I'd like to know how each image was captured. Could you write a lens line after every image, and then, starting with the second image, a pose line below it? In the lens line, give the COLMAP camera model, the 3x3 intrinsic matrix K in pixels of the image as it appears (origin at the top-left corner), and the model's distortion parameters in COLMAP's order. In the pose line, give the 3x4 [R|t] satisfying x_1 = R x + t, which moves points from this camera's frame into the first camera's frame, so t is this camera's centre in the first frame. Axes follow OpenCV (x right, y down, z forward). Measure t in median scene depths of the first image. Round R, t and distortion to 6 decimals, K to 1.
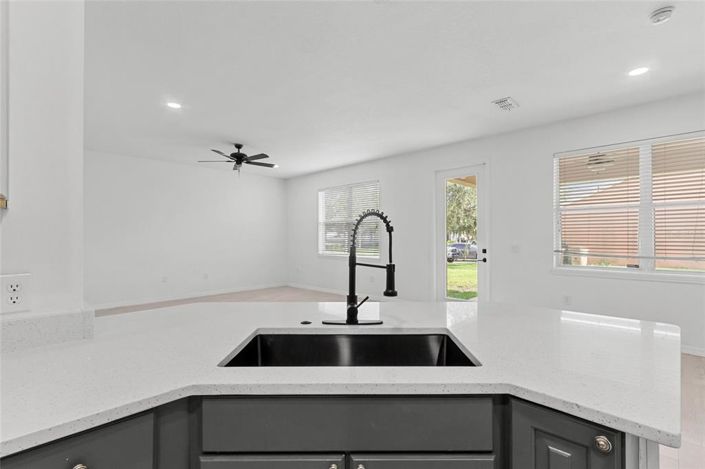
lens RADIAL K [[327.7, 0, 368.1], [0, 327.7, 240.0], [0, 0, 1]] dist [0.005437, -0.001264]
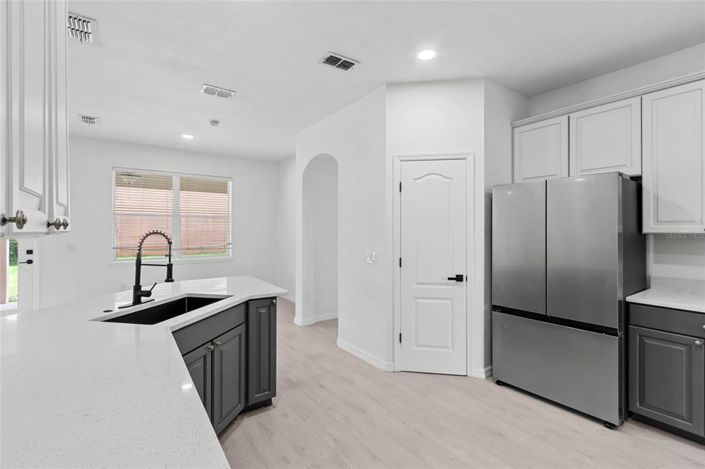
lens RADIAL K [[327.7, 0, 354.1], [0, 327.7, 231.1], [0, 0, 1]] dist [0.005437, -0.001264]
pose [[0.198398, -0.001045, 0.980121, -0.509003], [0.002272, 0.999997, 0.000607, -0.032217], [-0.980119, 0.002106, 0.198400, -0.114457]]
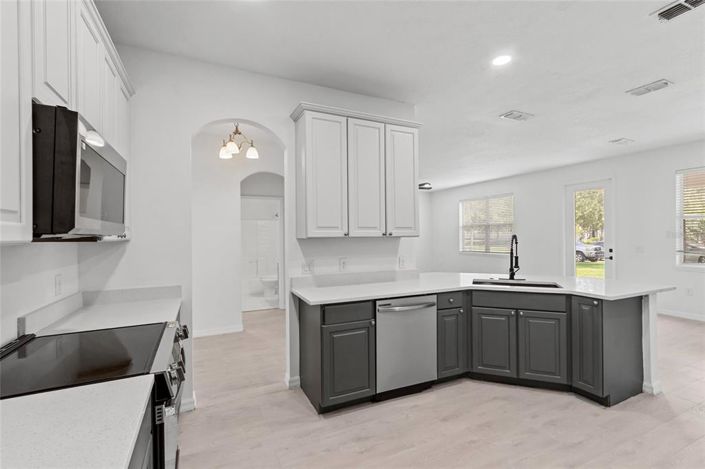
lens RADIAL K [[327.7, 0, 354.6], [0, 327.7, 239.4], [0, 0, 1]] dist [0.005437, -0.001264]
pose [[0.922491, -0.002759, -0.386009, -0.072352], [0.005852, 0.999959, 0.006839, -0.029230], [0.385974, -0.008568, 0.922470, -0.674905]]
